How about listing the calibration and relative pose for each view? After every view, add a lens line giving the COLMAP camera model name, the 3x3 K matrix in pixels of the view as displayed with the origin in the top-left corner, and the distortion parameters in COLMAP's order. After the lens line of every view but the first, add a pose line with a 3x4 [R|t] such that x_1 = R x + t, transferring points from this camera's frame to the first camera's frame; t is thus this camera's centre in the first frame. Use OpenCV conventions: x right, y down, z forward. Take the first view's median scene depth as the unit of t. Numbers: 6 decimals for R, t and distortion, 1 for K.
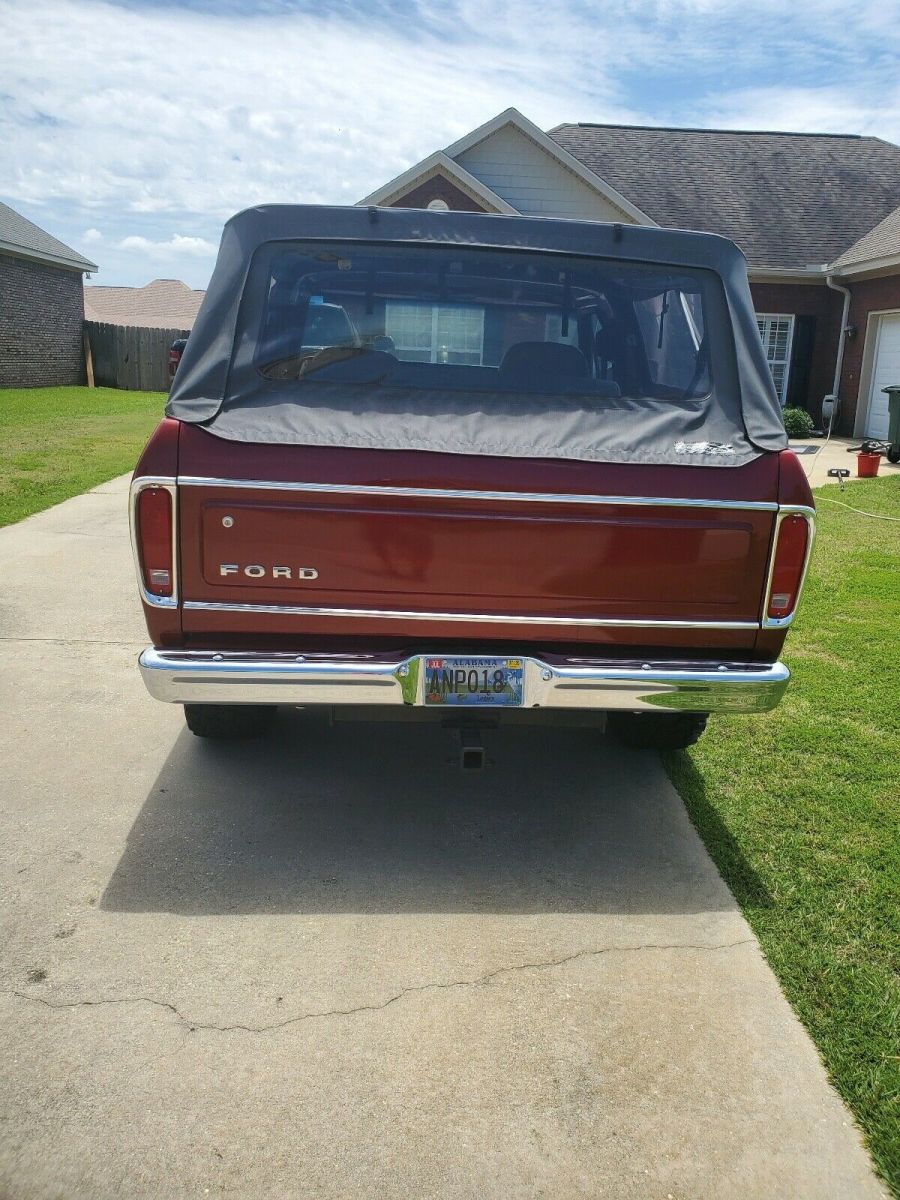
lens RADIAL K [[945.5, 0, 462.5], [0, 945.5, 598.2], [0, 0, 1]] dist [0.005184, 0.009415]
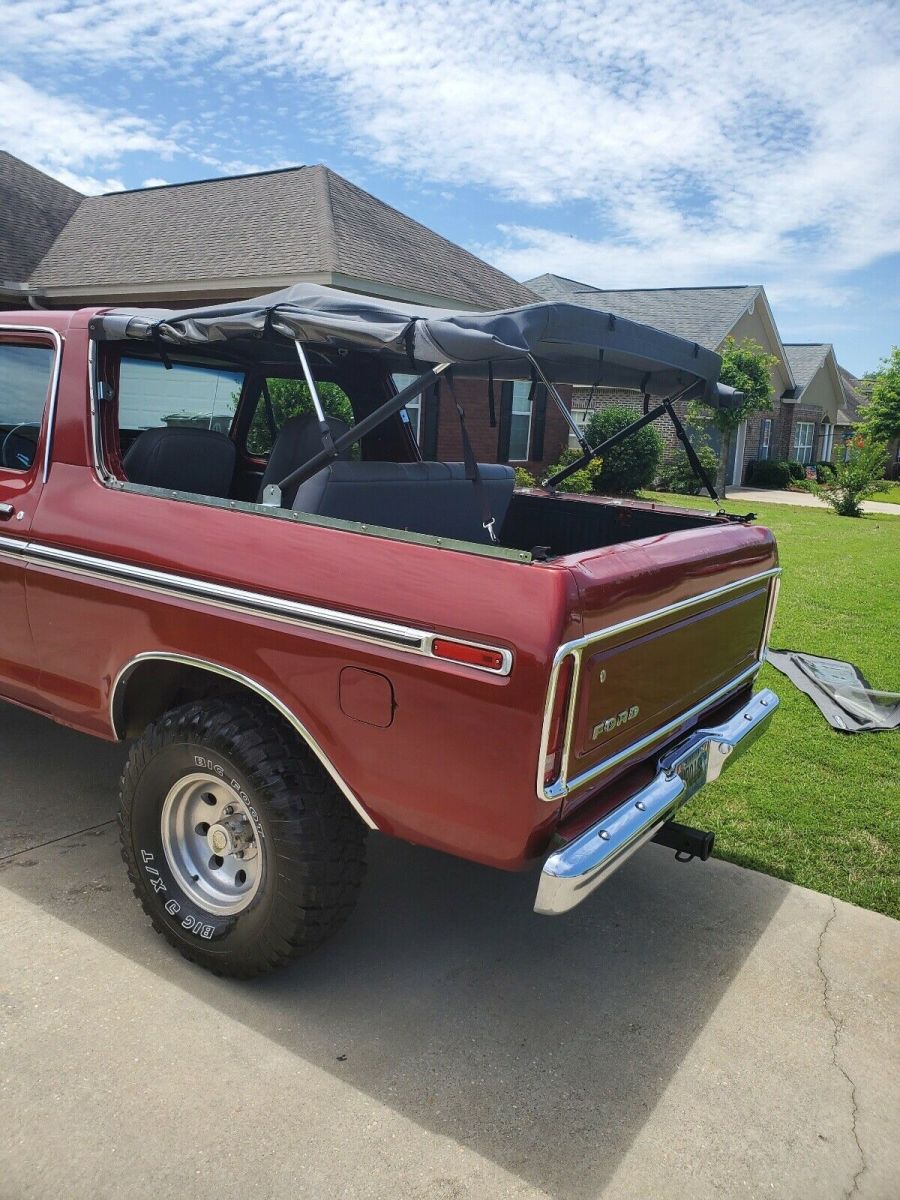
lens RADIAL K [[945.5, 0, 462.5], [0, 945.5, 598.2], [0, 0, 1]] dist [0.005184, 0.009415]
pose [[0.594599, -0.158346, 0.788276, -0.945940], [0.163082, 0.983788, 0.074607, -0.224949], [-0.787310, 0.084192, 0.610783, 0.550556]]
